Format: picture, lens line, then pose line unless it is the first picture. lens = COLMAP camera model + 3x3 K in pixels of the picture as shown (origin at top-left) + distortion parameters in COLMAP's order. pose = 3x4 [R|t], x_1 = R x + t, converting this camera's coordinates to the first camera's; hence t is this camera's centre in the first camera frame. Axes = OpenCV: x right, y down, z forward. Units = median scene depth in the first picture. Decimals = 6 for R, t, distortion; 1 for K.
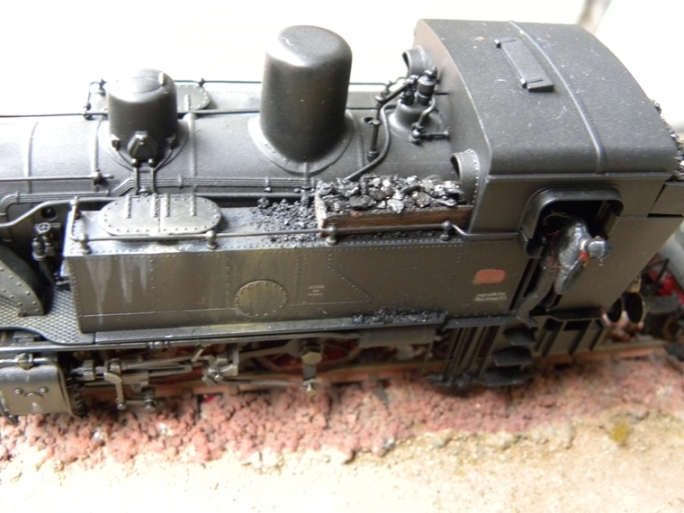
lens RADIAL K [[736.3, 0, 342.0], [0, 736.3, 256.5], [0, 0, 1]] dist [-0.127915, -0.033146]
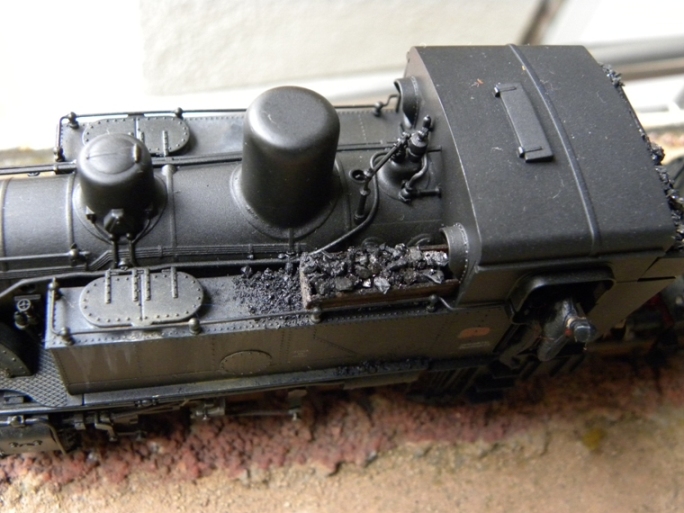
lens RADIAL K [[736.3, 0, 342.0], [0, 736.3, 256.5], [0, 0, 1]] dist [-0.127915, -0.033146]
pose [[0.999839, 0.009246, 0.015380, 0.004240], [-0.012296, 0.977220, 0.211874, -0.290044], [-0.013071, -0.212029, 0.977176, 0.047529]]
